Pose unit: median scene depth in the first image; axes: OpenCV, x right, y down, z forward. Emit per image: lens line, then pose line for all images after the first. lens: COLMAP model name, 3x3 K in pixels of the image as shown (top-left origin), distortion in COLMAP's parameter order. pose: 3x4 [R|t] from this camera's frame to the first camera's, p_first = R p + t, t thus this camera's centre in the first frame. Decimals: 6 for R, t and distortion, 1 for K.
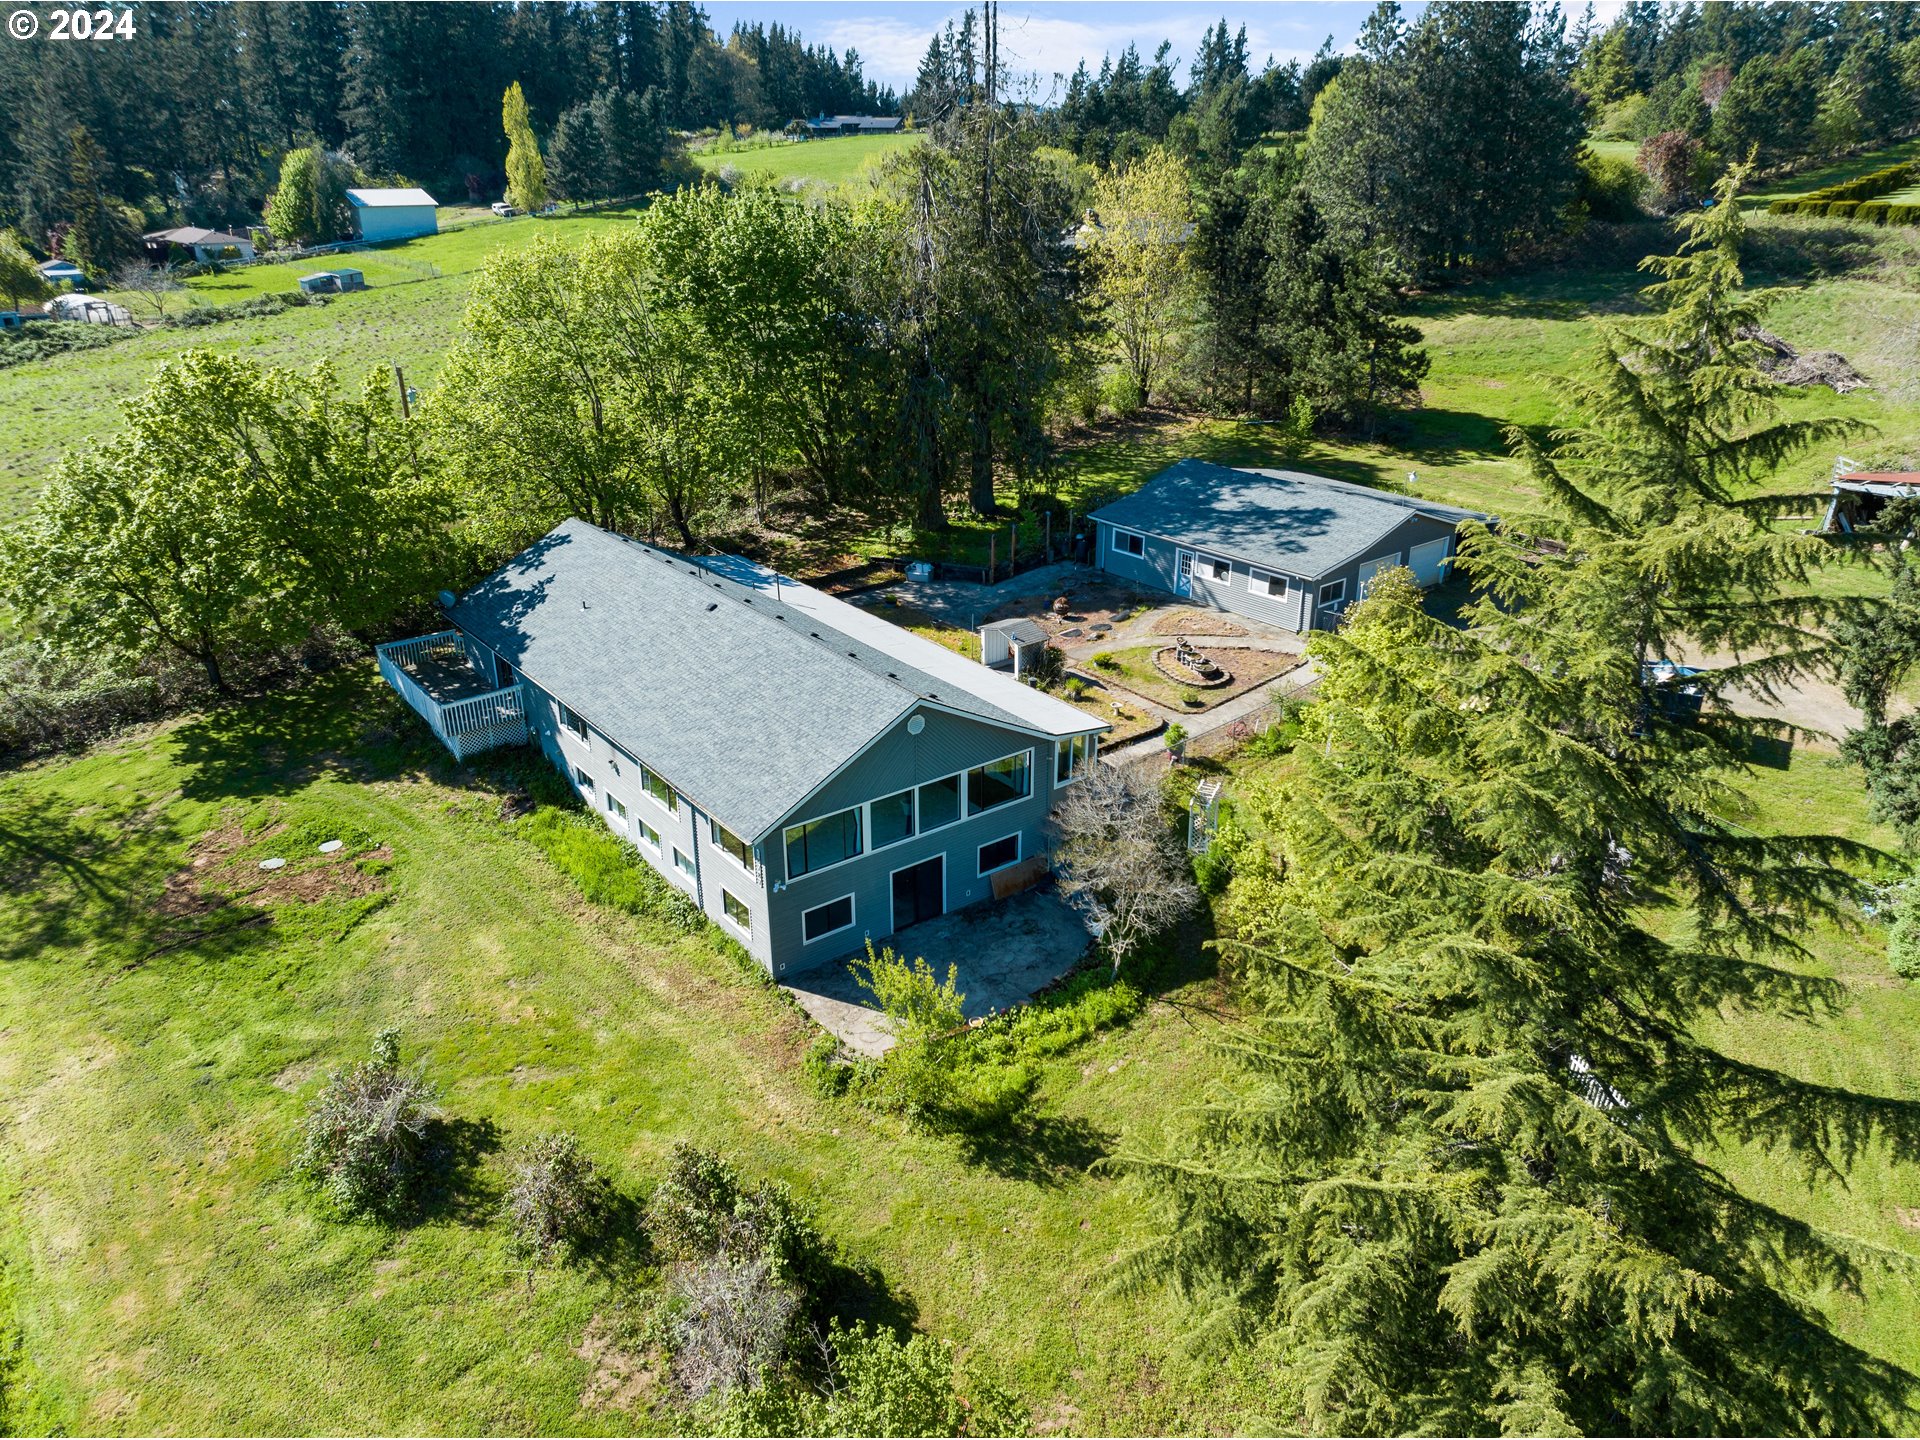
lens RADIAL K [[1338.4, 0, 955.9], [0, 1338.4, 694.5], [0, 0, 1]] dist [0.030017, -0.006302]
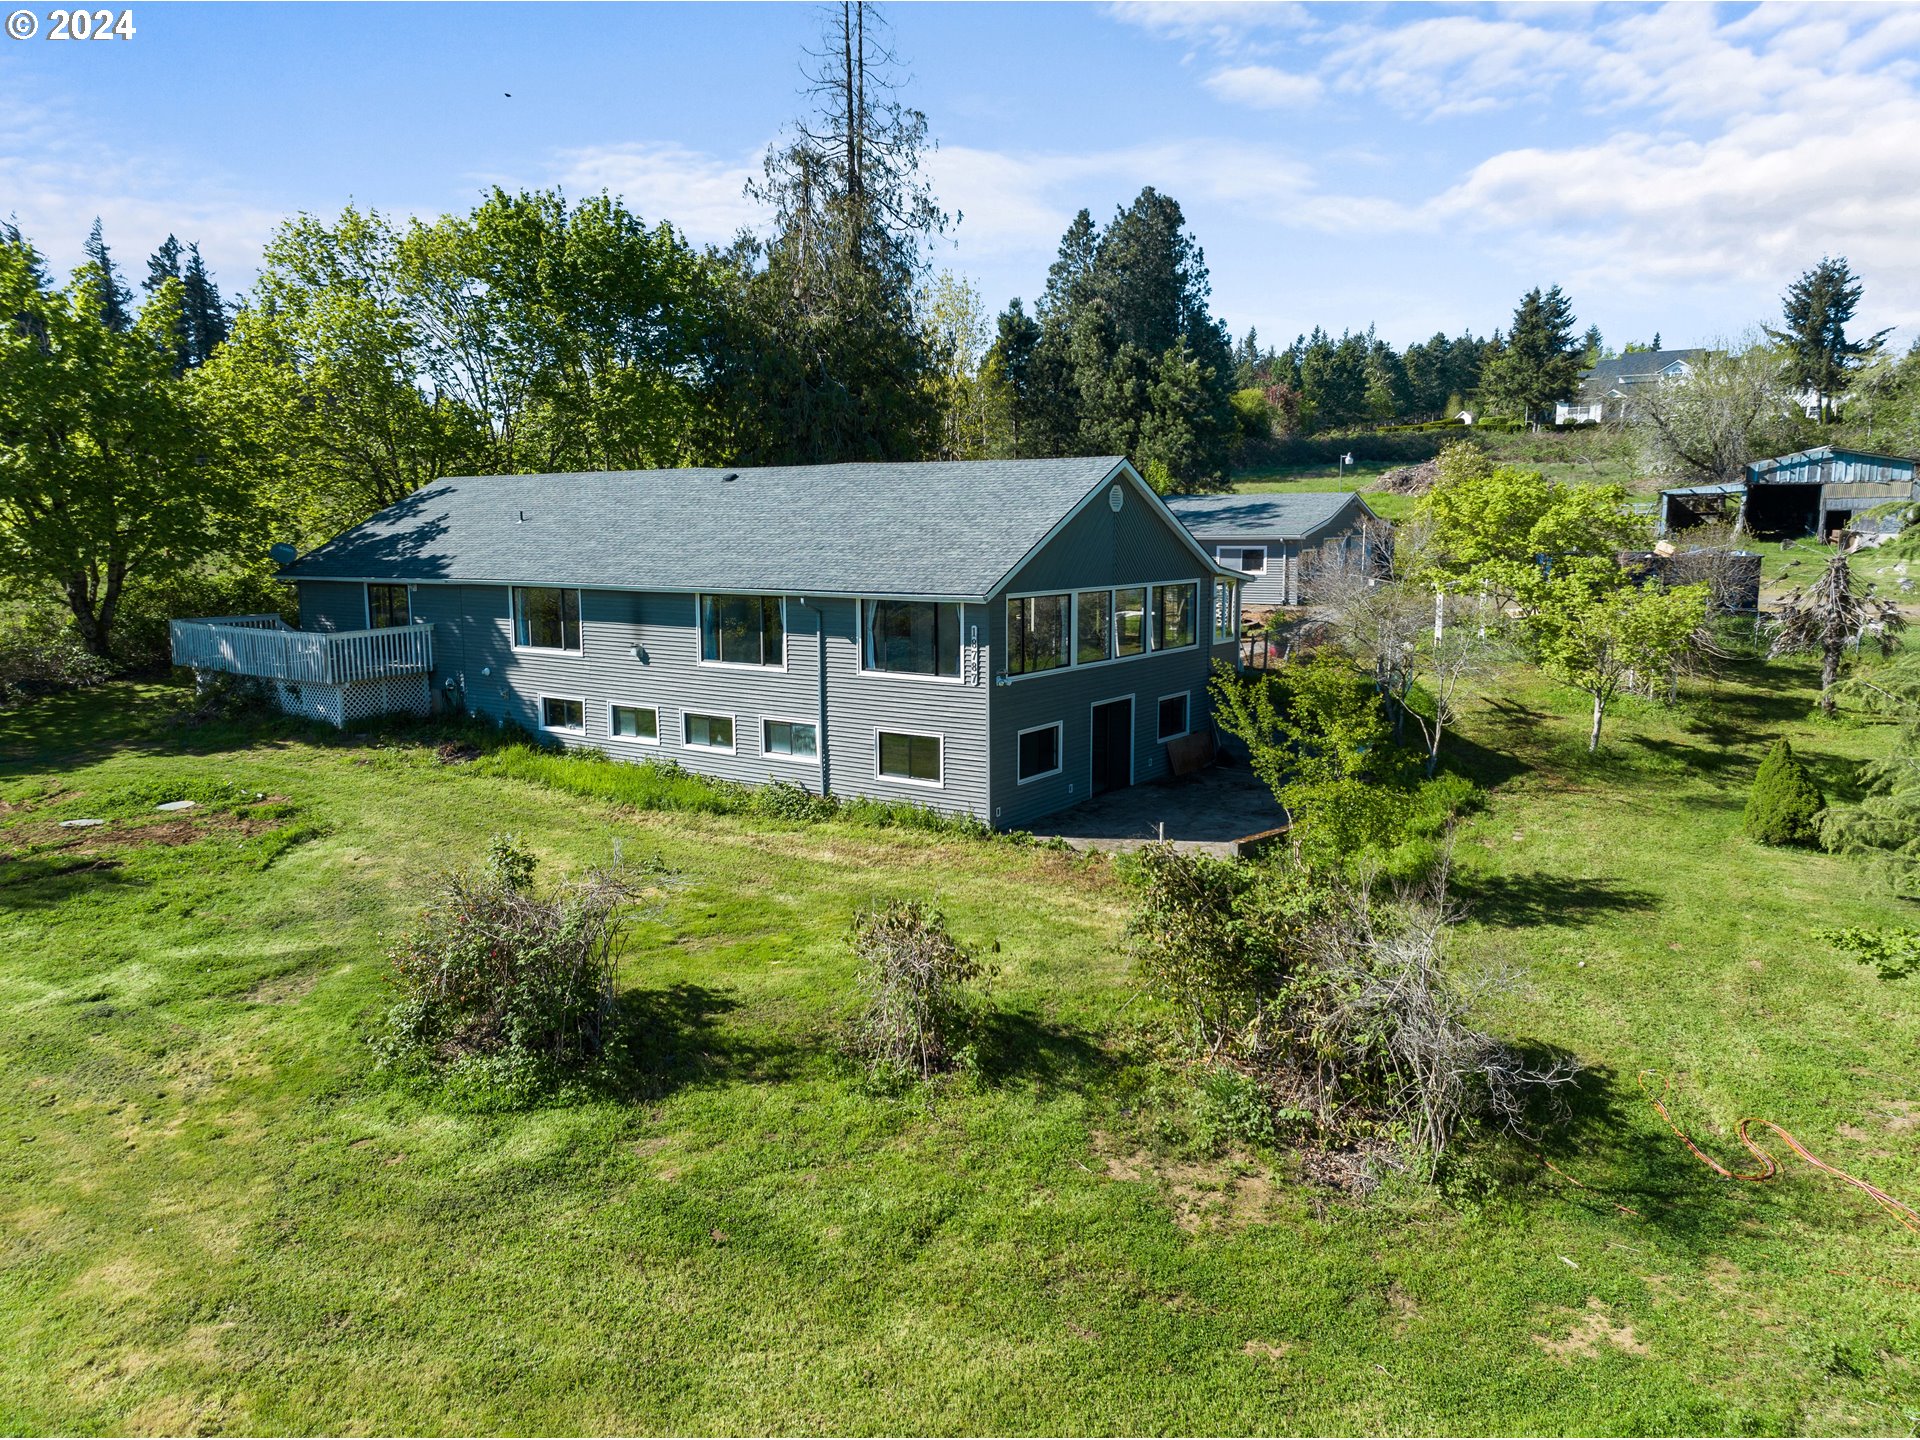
lens RADIAL K [[1338.4, 0, 955.9], [0, 1338.4, 694.5], [0, 0, 1]] dist [0.030017, -0.006302]
pose [[0.950810, -0.041474, 0.306987, -0.269385], [0.119824, 0.963098, -0.241009, 0.229693], [-0.285663, 0.265938, 0.920692, 0.254697]]
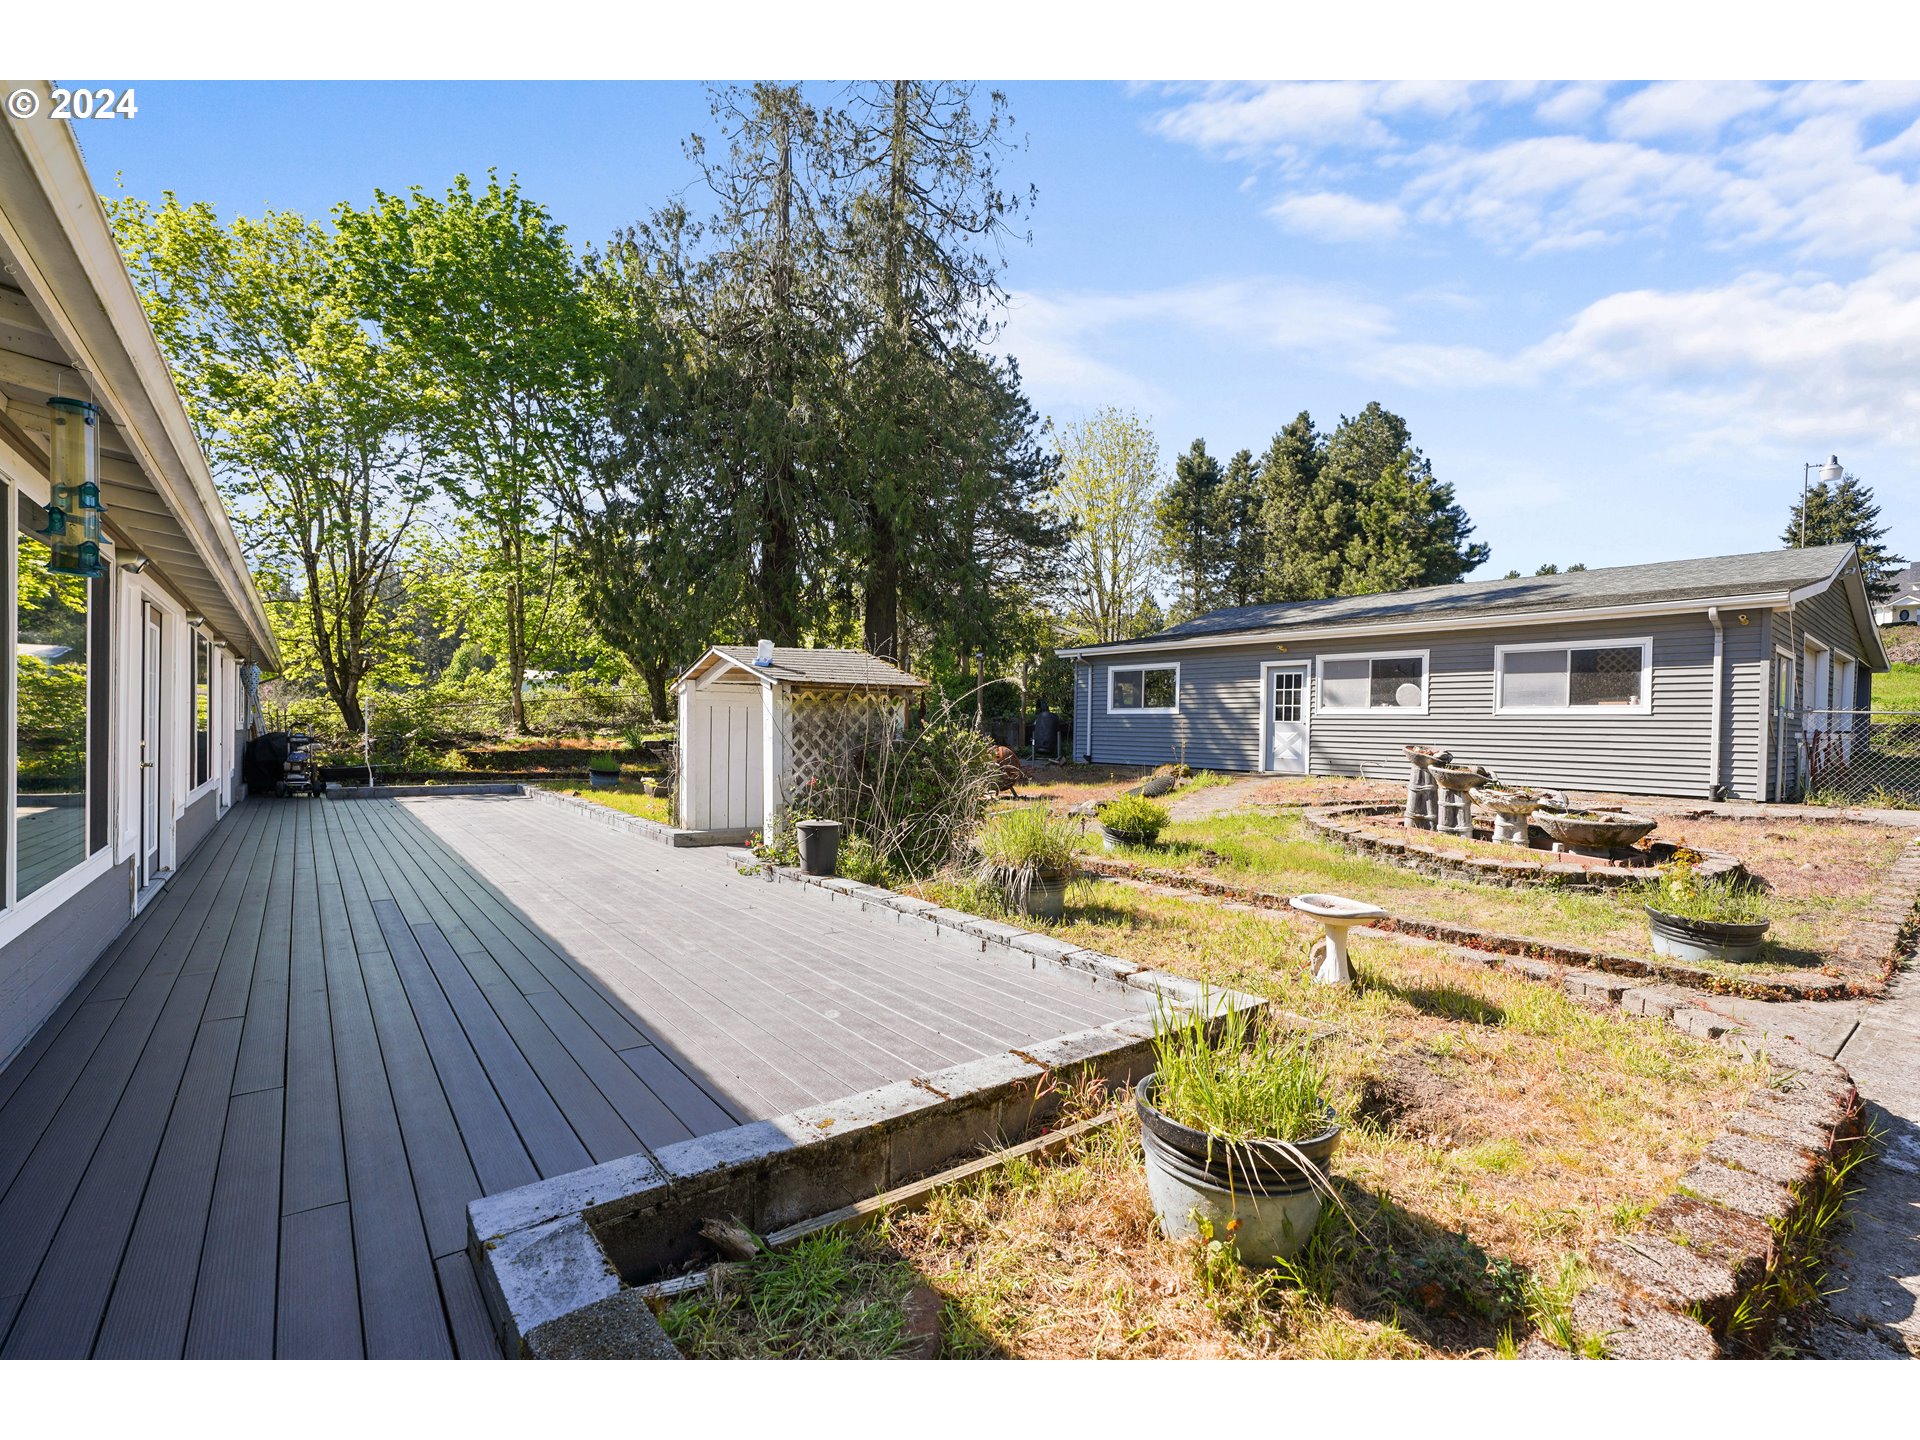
lens RADIAL K [[853.3, 0, 960.8], [0, 853.3, 735.3], [0, 0, 1]] dist [0.016186, 0.000088]
pose [[0.999801, 0.019891, -0.001234, 0.074667], [-0.018915, 0.927655, -0.372959, 0.026547], [-0.006274, 0.372908, 0.927847, 0.876023]]
